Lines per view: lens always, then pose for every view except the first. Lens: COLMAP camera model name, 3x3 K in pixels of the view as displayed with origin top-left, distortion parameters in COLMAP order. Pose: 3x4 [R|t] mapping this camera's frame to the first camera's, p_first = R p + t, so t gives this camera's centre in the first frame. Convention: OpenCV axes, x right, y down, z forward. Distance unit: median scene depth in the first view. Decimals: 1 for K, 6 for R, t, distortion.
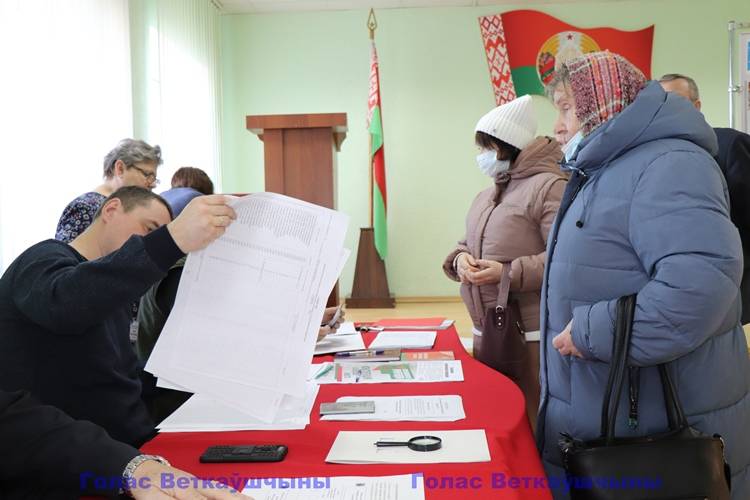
lens RADIAL K [[793.4, 0, 375.0], [0, 793.4, 250.0], [0, 0, 1]] dist [0.322906, 0.001266]
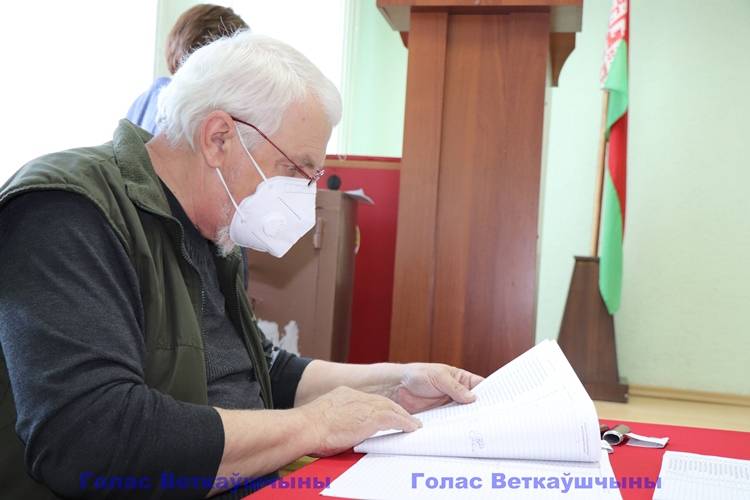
lens RADIAL K [[1091.8, 0, 375.0], [0, 1091.8, 250.0], [0, 0, 1]] dist [0.015012, 0.041301]
pose [[0.980150, 0.076556, -0.182879, -0.016767], [-0.087612, 0.994736, -0.053146, 0.023341], [0.177848, 0.068114, 0.981698, 0.221736]]
